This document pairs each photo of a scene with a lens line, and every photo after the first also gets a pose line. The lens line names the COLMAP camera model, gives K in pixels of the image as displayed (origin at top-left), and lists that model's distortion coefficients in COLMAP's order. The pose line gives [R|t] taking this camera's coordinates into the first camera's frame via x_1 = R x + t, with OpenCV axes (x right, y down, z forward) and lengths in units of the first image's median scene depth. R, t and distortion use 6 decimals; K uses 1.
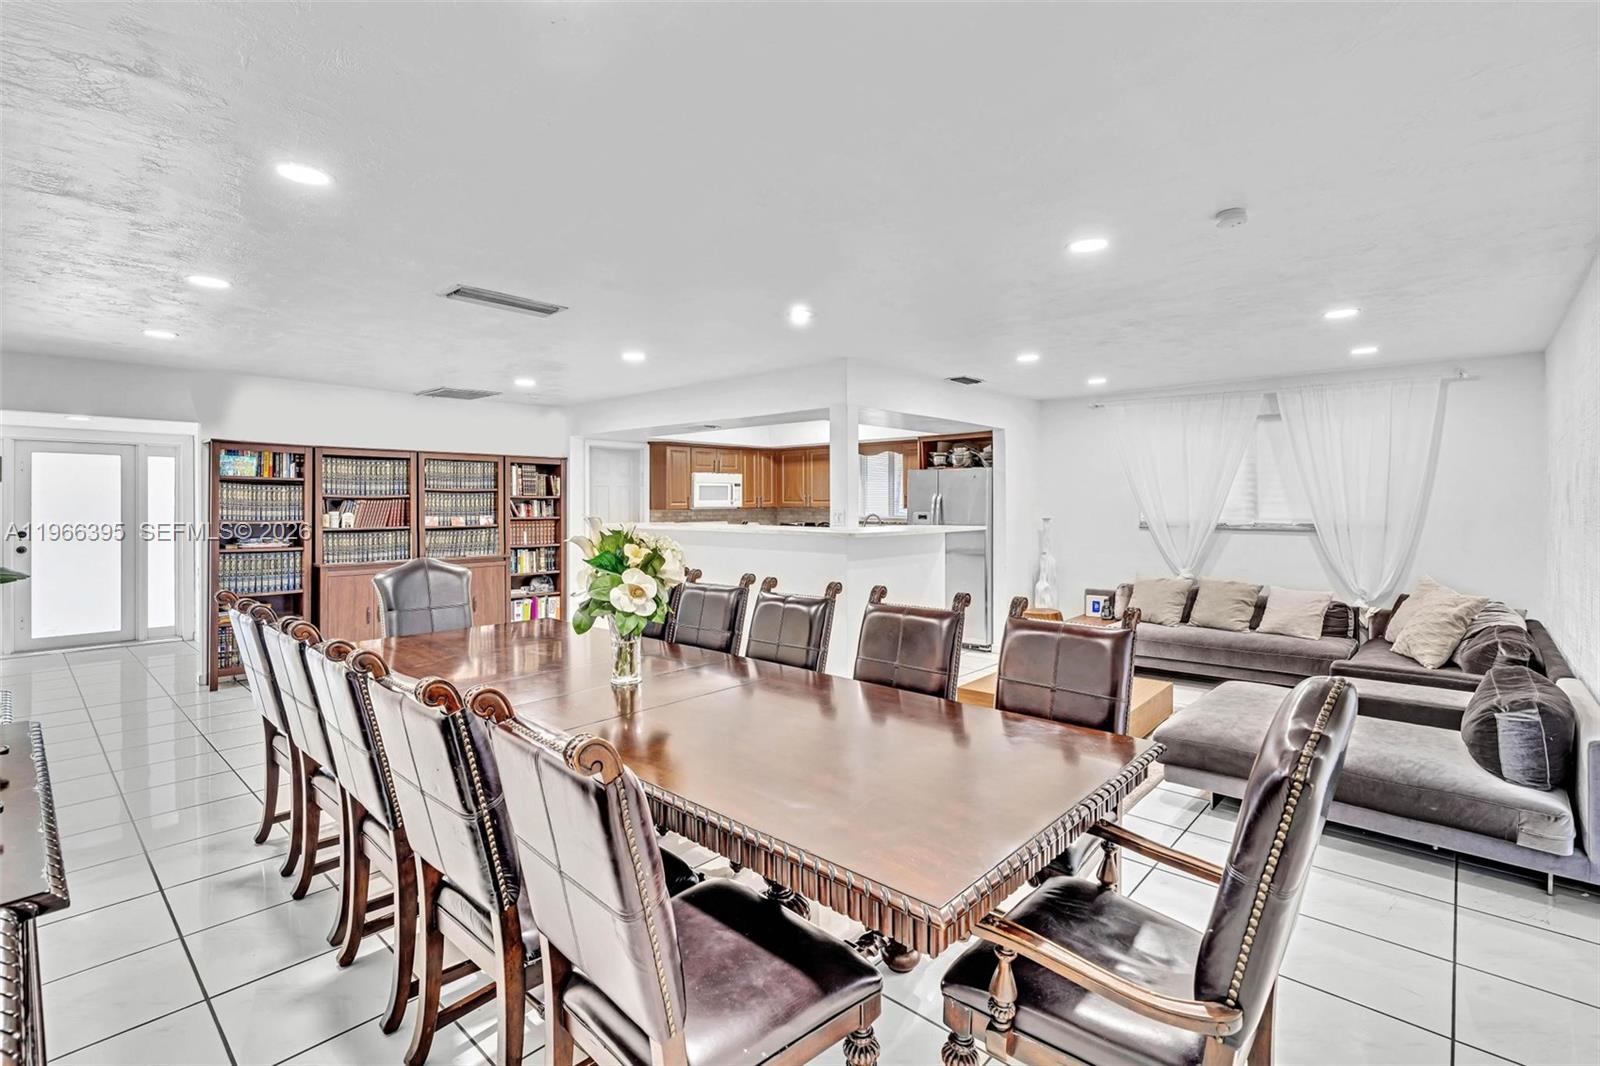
lens RADIAL K [[747.7, 0, 801.8], [0, 747.7, 518.6], [0, 0, 1]] dist [0.003624, 0.000019]
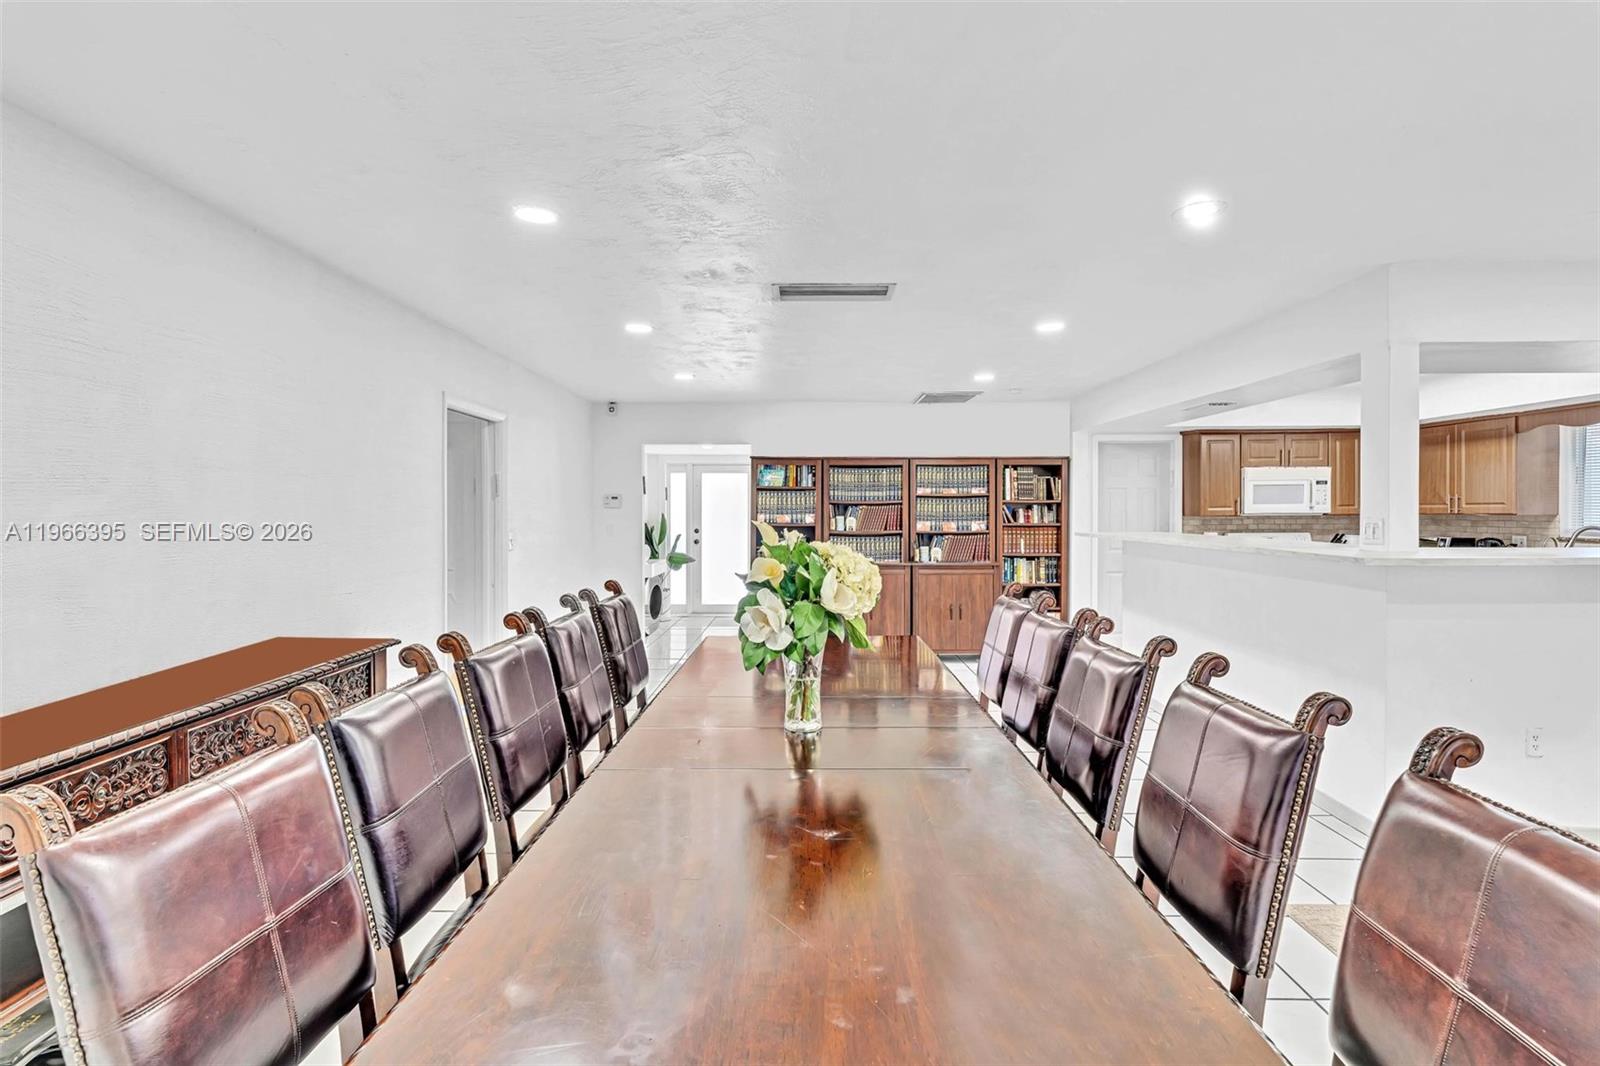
lens RADIAL K [[747.7, 0, 805.3], [0, 747.7, 510.1], [0, 0, 1]] dist [0.003624, 0.000019]
pose [[0.671882, -0.000046, -0.740658, 0.138848], [-0.013628, 0.999830, -0.012424, -0.003140], [0.740532, 0.018441, 0.671768, 0.182427]]
